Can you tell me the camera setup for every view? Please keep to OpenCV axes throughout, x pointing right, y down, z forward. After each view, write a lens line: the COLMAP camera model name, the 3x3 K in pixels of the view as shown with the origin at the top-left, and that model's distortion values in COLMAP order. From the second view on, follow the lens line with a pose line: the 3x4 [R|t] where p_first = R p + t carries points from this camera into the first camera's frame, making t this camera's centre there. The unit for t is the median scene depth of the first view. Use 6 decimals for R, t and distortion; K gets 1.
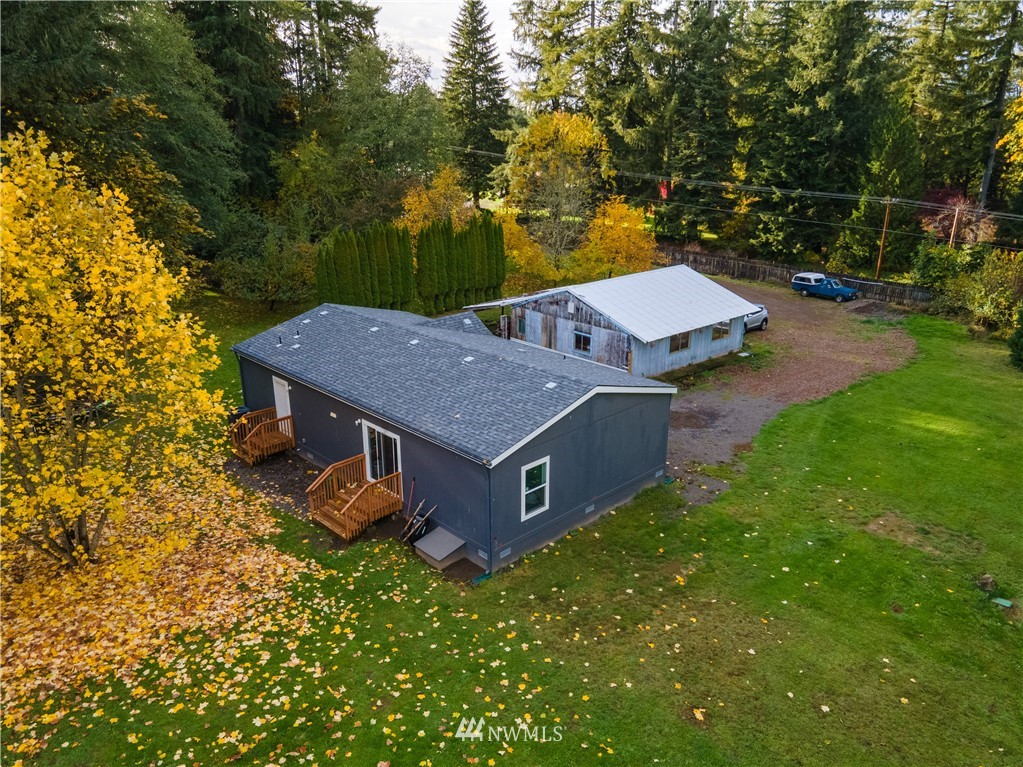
lens RADIAL K [[754.1, 0, 511.5], [0, 754.1, 383.5], [0, 0, 1]] dist [0.031943, 0.005732]
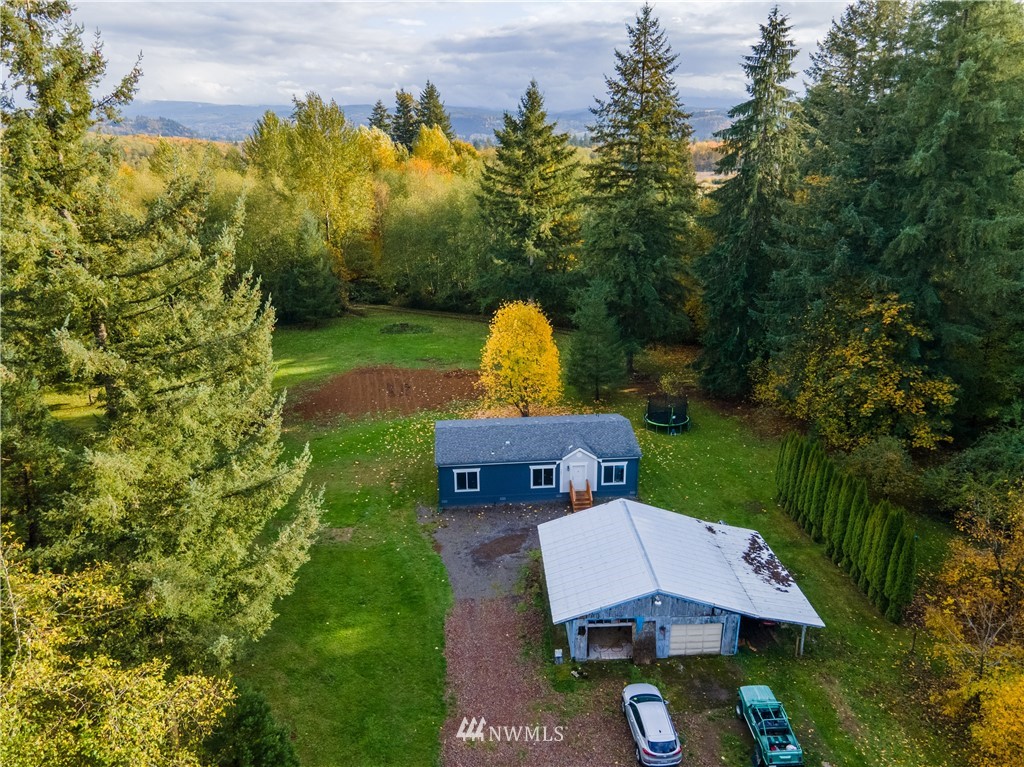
lens RADIAL K [[774.4, 0, 512.0], [0, 774.4, 383.5], [0, 0, 1]] dist [0.037116, 0.001072]
pose [[-0.633353, 0.260214, -0.728802, 1.992974], [-0.240450, 0.828985, 0.504943, -1.652218], [0.735560, 0.495048, -0.462472, 2.534919]]
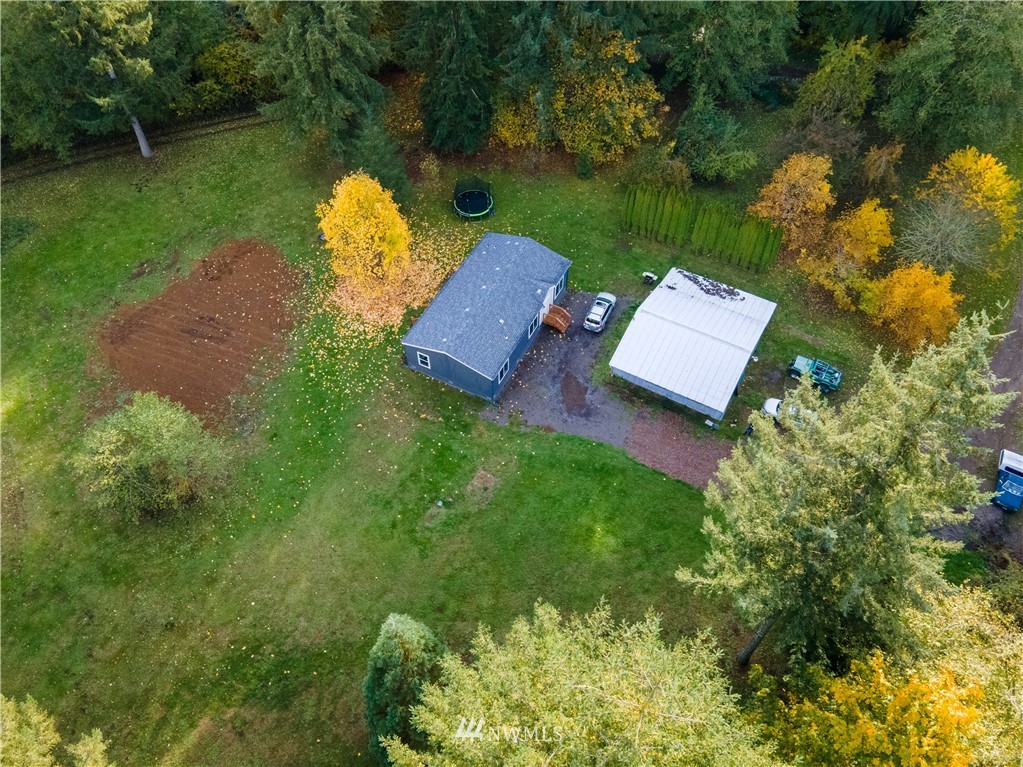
lens RADIAL K [[773.6, 0, 511.5], [0, 773.6, 383.5], [0, 0, 1]] dist [0.037116, 0.001072]
pose [[0.315802, 0.751249, -0.579563, 2.045486], [-0.299027, 0.658496, 0.690627, -2.076396], [0.900473, -0.044796, 0.432599, 0.000025]]
